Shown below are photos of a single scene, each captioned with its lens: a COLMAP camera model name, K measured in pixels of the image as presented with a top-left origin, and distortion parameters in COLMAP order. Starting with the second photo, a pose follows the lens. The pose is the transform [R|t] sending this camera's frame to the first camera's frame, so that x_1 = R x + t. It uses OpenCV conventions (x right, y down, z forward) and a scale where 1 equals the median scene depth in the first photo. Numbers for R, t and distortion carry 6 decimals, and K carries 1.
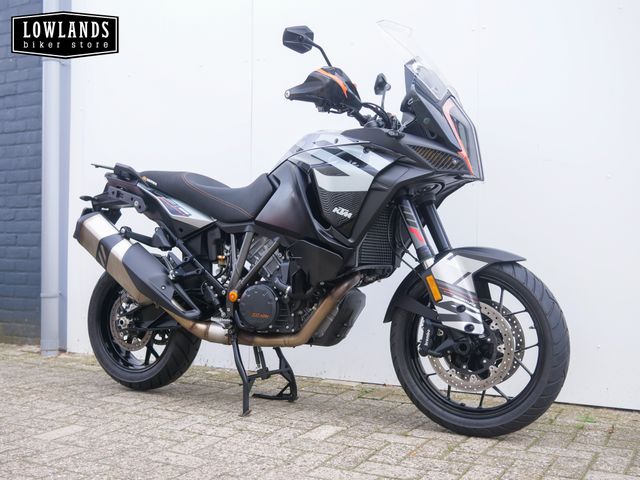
lens RADIAL K [[722.3, 0, 320.0], [0, 722.3, 240.0], [0, 0, 1]] dist [0.003367, 0.027663]
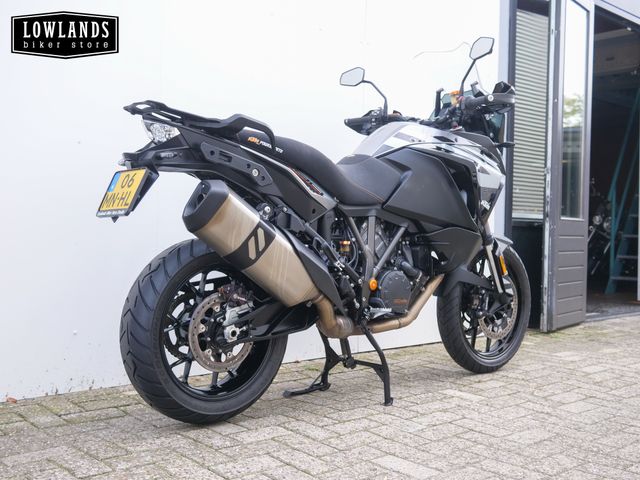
lens RADIAL K [[722.3, 0, 320.0], [0, 722.3, 240.0], [0, 0, 1]] dist [0.003367, 0.027663]
pose [[0.332755, -0.006483, 0.942991, -1.068116], [-0.020963, 0.999678, 0.014270, 0.008201], [-0.942780, -0.024516, 0.332512, 0.779621]]
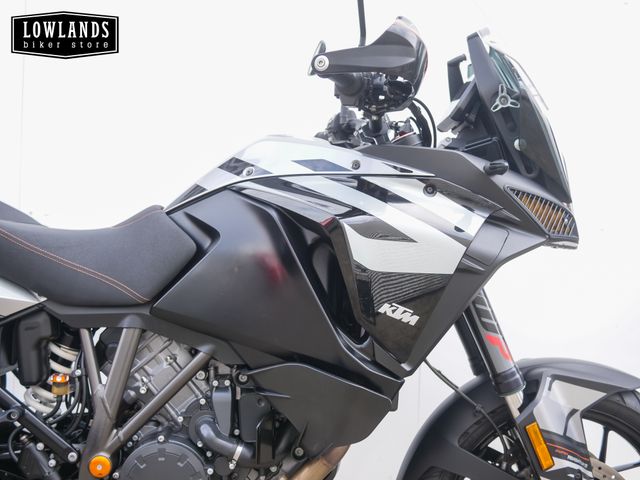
lens RADIAL K [[722.3, 0, 320.0], [0, 722.3, 240.0], [0, 0, 1]] dist [0.003367, 0.027663]
pose [[0.866130, 0.015726, 0.499571, -0.243984], [-0.031113, 0.999263, 0.022486, -0.089768], [-0.498850, -0.035018, 0.865981, 0.536980]]
